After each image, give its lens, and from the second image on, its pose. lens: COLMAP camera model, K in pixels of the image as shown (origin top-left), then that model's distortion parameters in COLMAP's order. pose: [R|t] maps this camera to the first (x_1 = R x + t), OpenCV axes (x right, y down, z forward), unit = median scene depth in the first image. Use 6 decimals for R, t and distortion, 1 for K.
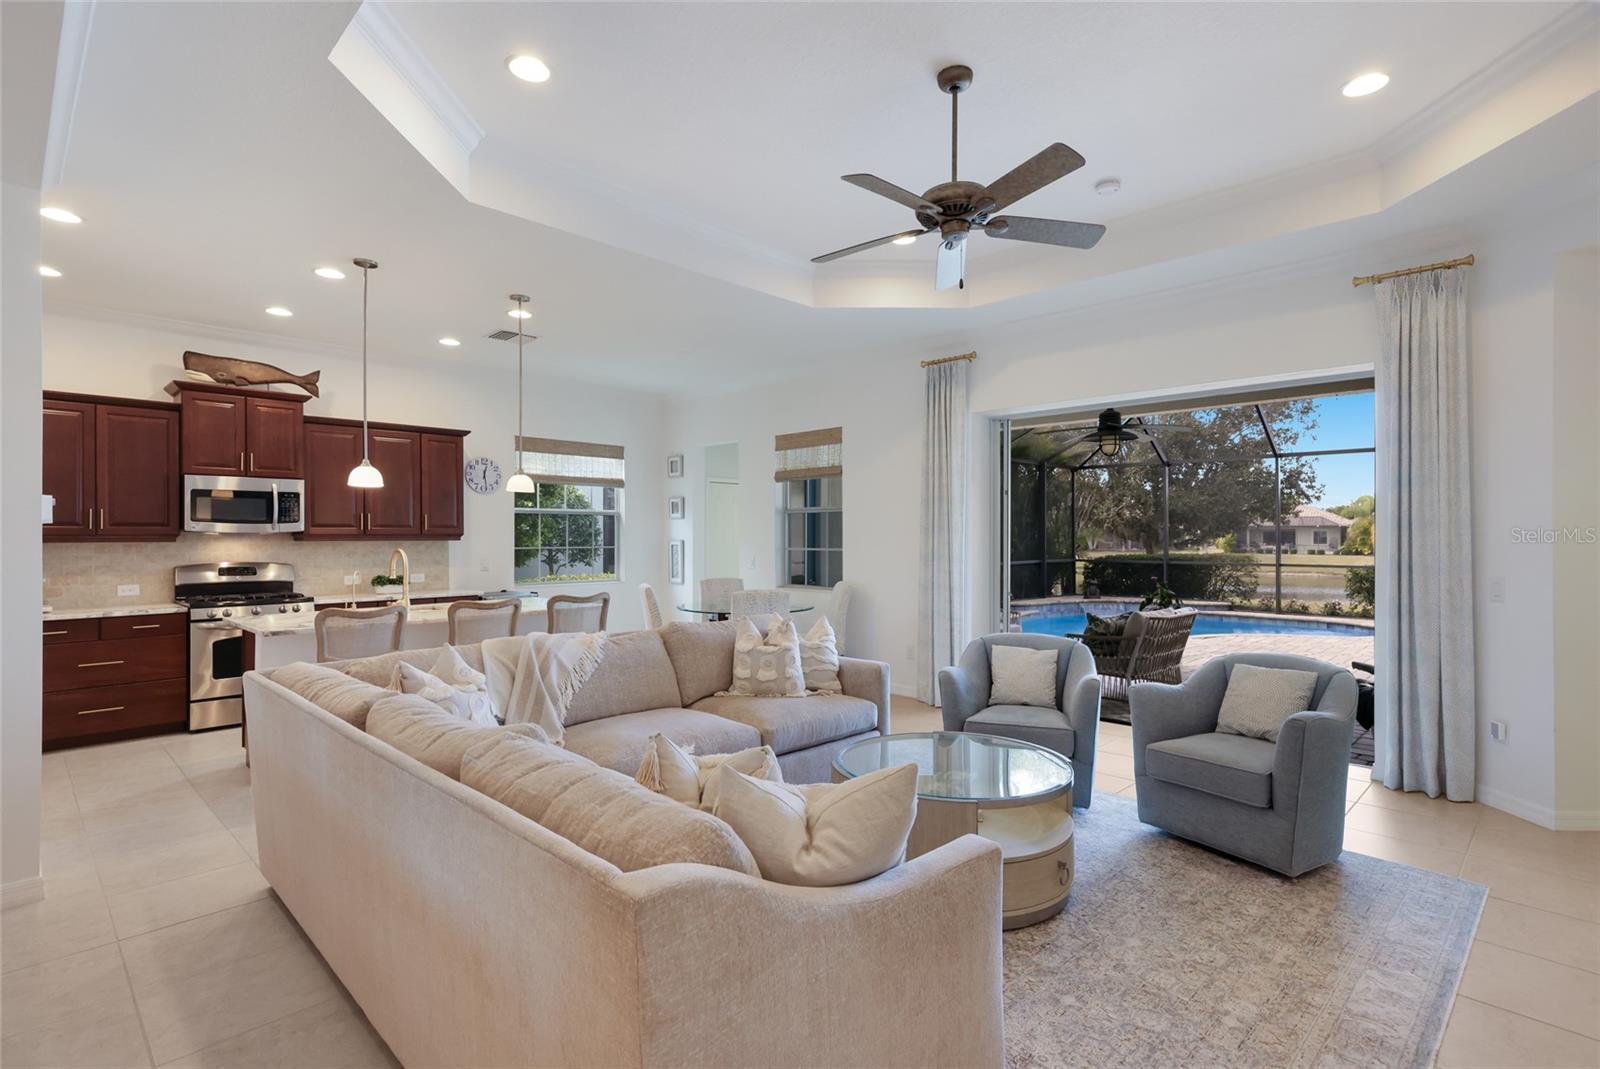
lens RADIAL K [[775.3, 0, 800.0], [0, 775.3, 534.5], [0, 0, 1]] dist [0.010803, 0.000382]
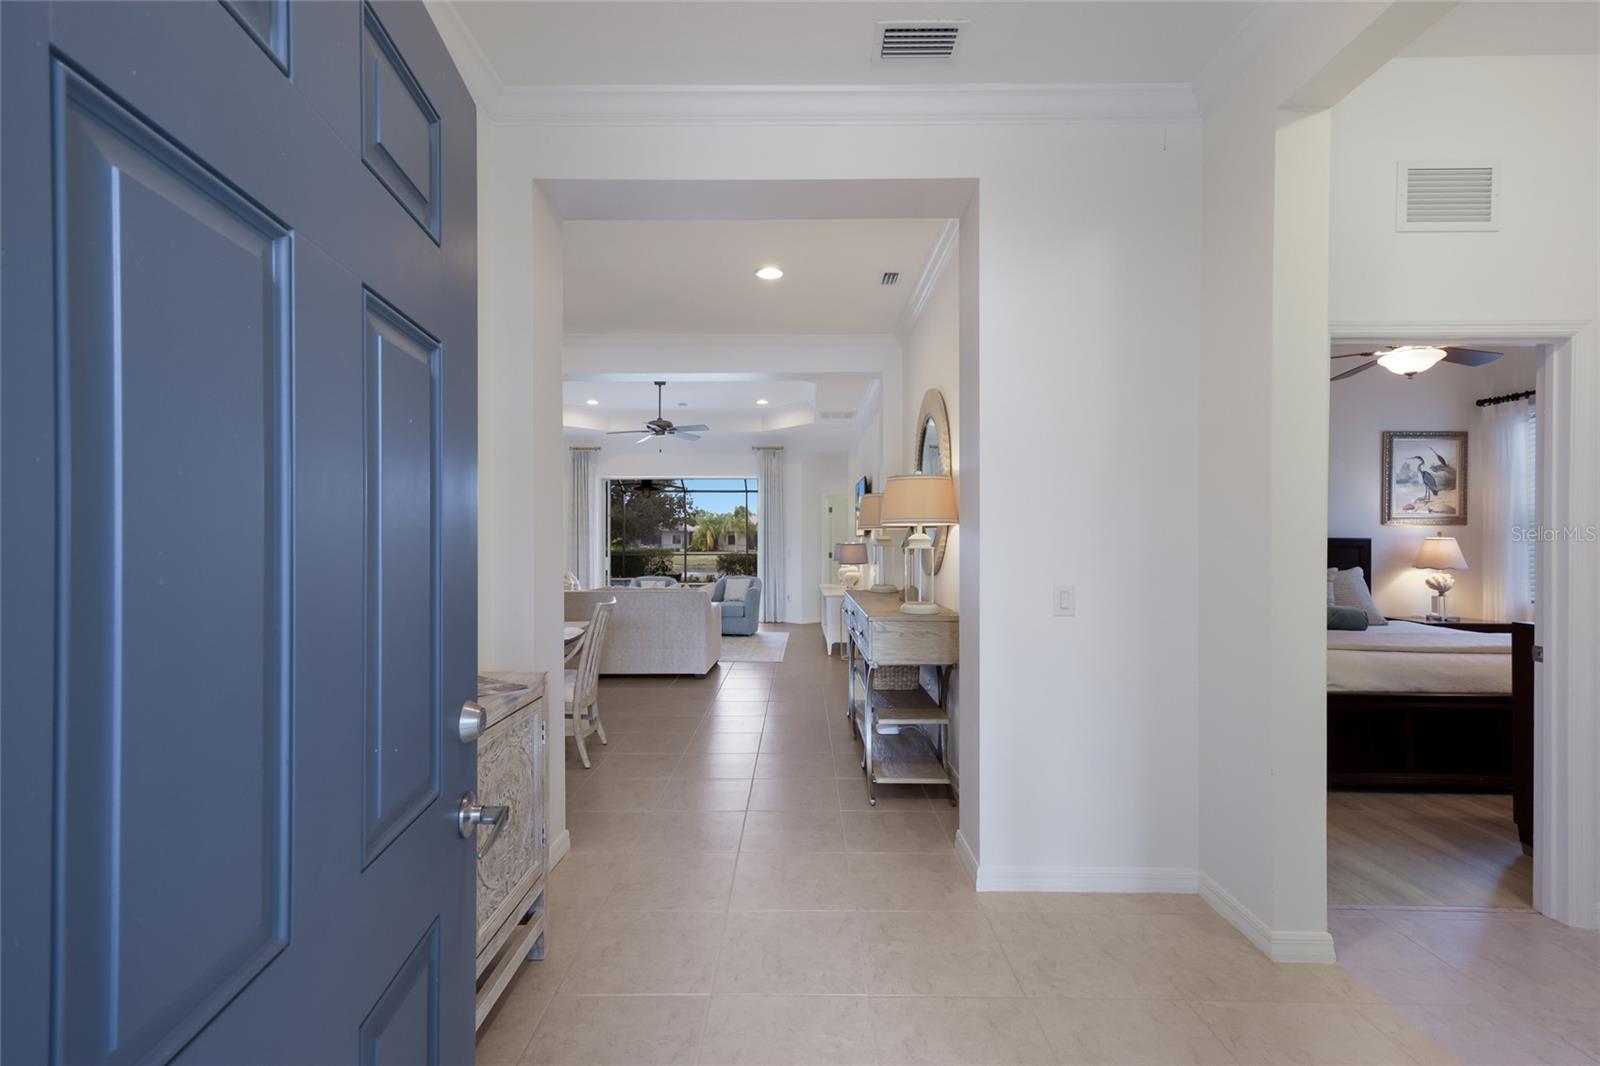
lens RADIAL K [[714.9, 0, 788.7], [0, 714.9, 536.3], [0, 0, 1]] dist [-0.000590, 0.000170]
pose [[0.726804, 0.001076, 0.686844, -0.651356], [-0.000027, 0.999999, -0.001538, 0.002932], [-0.686845, 0.001100, 0.726803, -0.653975]]
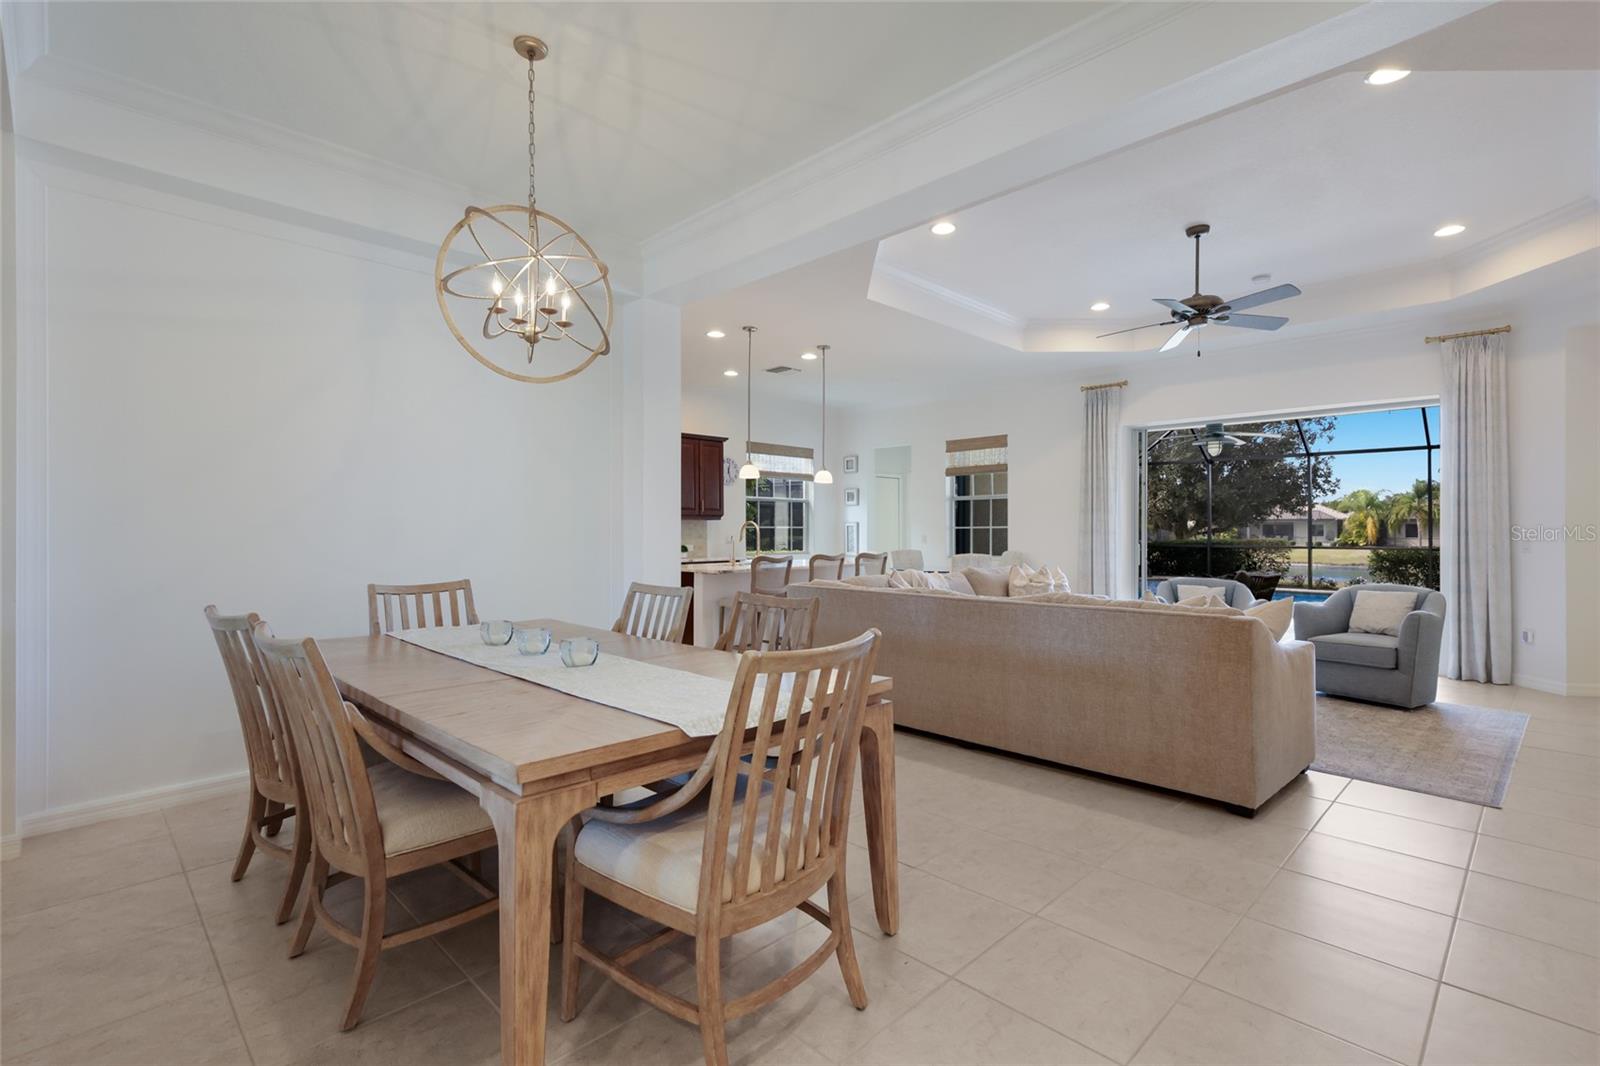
lens RADIAL K [[741.0, 0, 799.6], [0, 741.0, 527.6], [0, 0, 1]] dist [0.016722, 0.000033]
pose [[0.999947, 0.000815, -0.010232, -0.311763], [-0.000828, 0.999999, -0.001271, 0.023882], [0.010231, 0.001280, 0.999947, -0.293988]]
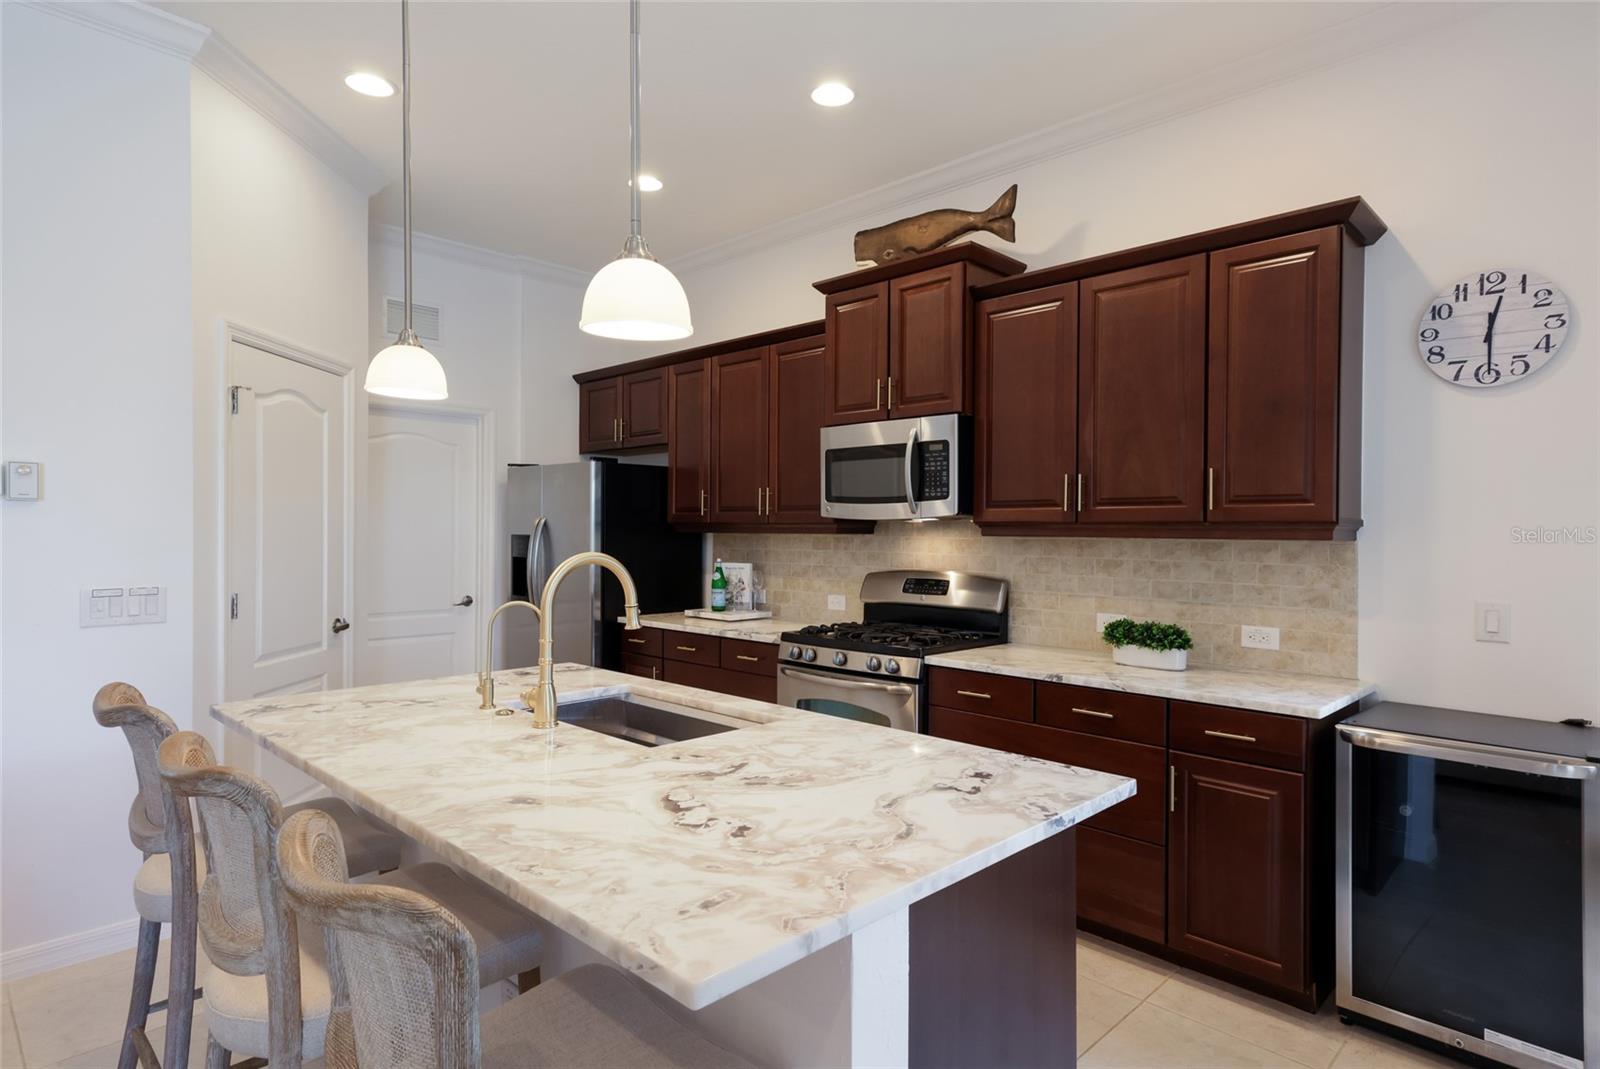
lens RADIAL K [[866.9, 0, 800.0], [0, 866.9, 534.5], [0, 0, 1]] dist [0.023871, 0.000079]
pose [[0.001683, 0.006140, -0.999980, -0.069034], [-0.007321, 0.999954, 0.006128, 0.004795], [0.999972, 0.007311, 0.001728, 0.834034]]
